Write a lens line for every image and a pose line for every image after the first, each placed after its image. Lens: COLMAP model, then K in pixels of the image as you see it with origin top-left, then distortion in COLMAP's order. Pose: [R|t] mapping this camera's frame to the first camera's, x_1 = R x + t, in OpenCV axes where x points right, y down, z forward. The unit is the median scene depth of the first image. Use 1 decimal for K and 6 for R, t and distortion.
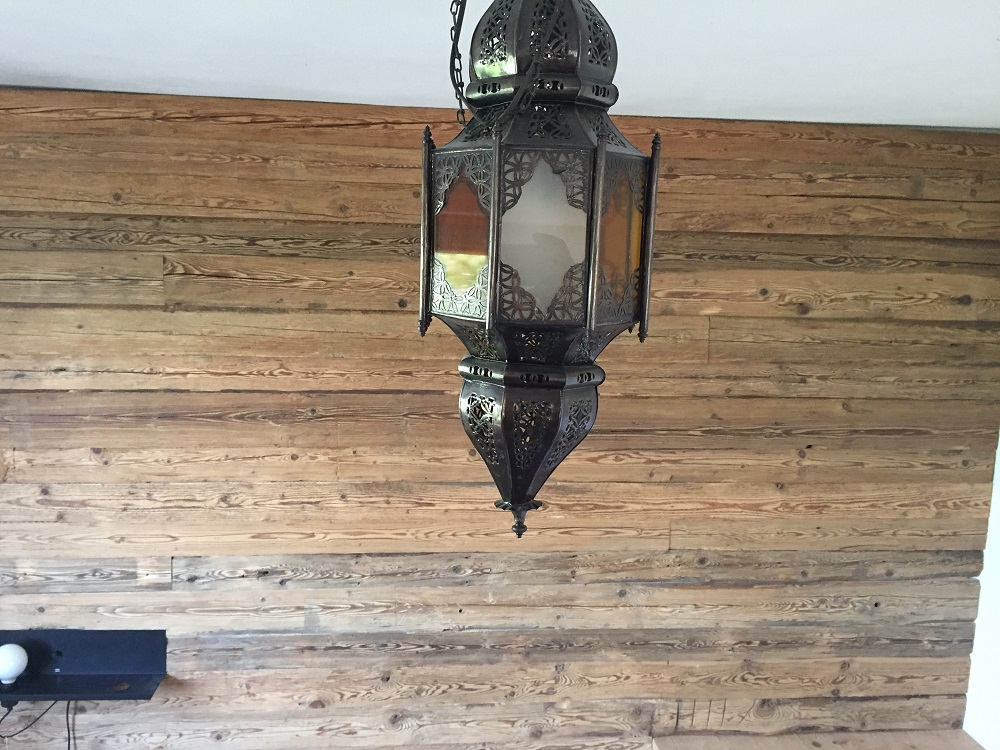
lens RADIAL K [[853.0, 0, 502.8], [0, 853.0, 375.7], [0, 0, 1]] dist [0.090030, -0.131264]
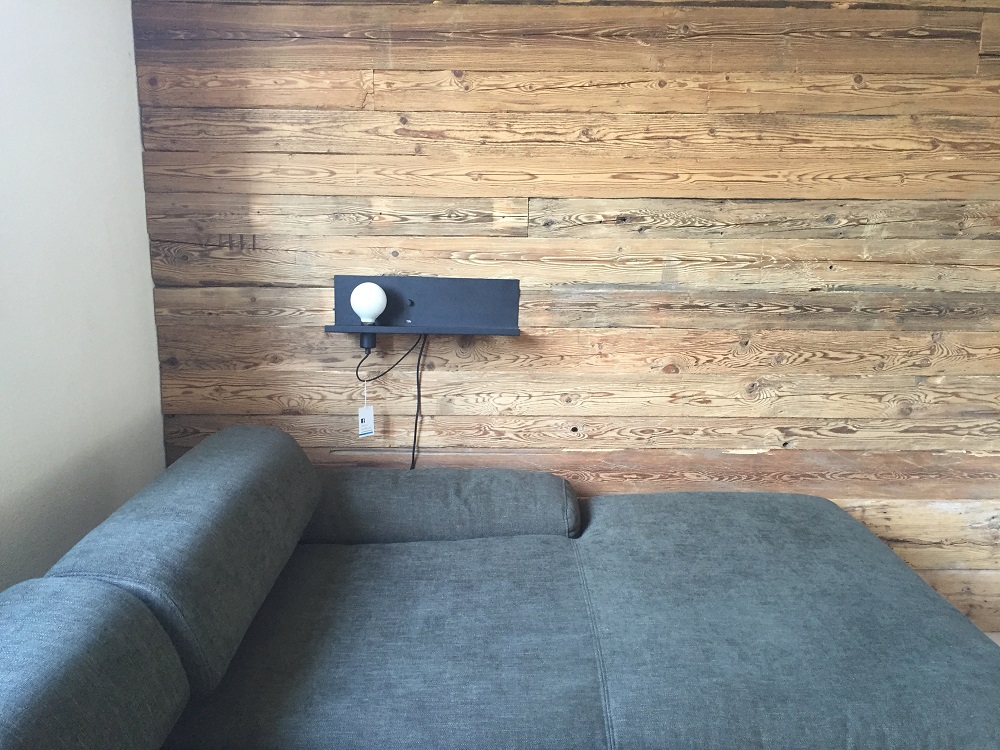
lens RADIAL K [[853.0, 0, 502.8], [0, 853.0, 375.7], [0, 0, 1]] dist [0.090030, -0.131264]
pose [[0.996681, -0.000925, -0.081406, -0.322169], [0.004219, 0.999178, 0.040308, 0.350931], [0.081301, -0.040518, 0.995866, 0.058110]]
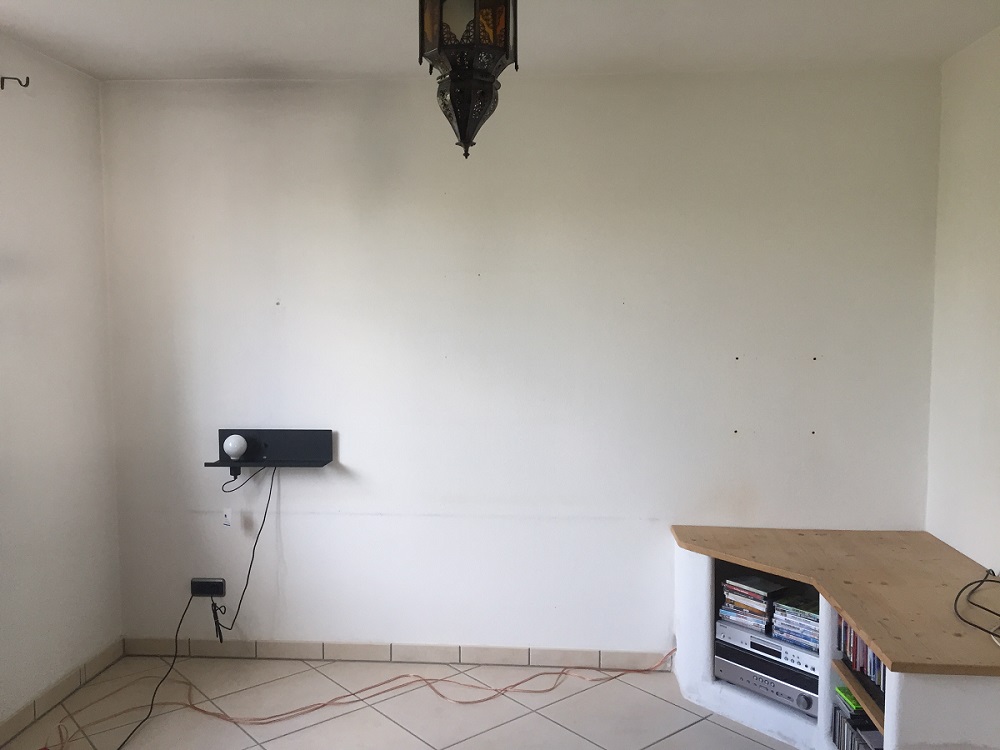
lens RADIAL K [[853.0, 0, 502.8], [0, 853.0, 375.7], [0, 0, 1]] dist [0.090030, -0.131264]
pose [[0.982043, -0.015220, -0.188045, 0.177371], [-0.001269, 0.996185, -0.087258, 0.317366], [0.188655, 0.085930, 0.978277, -0.398439]]
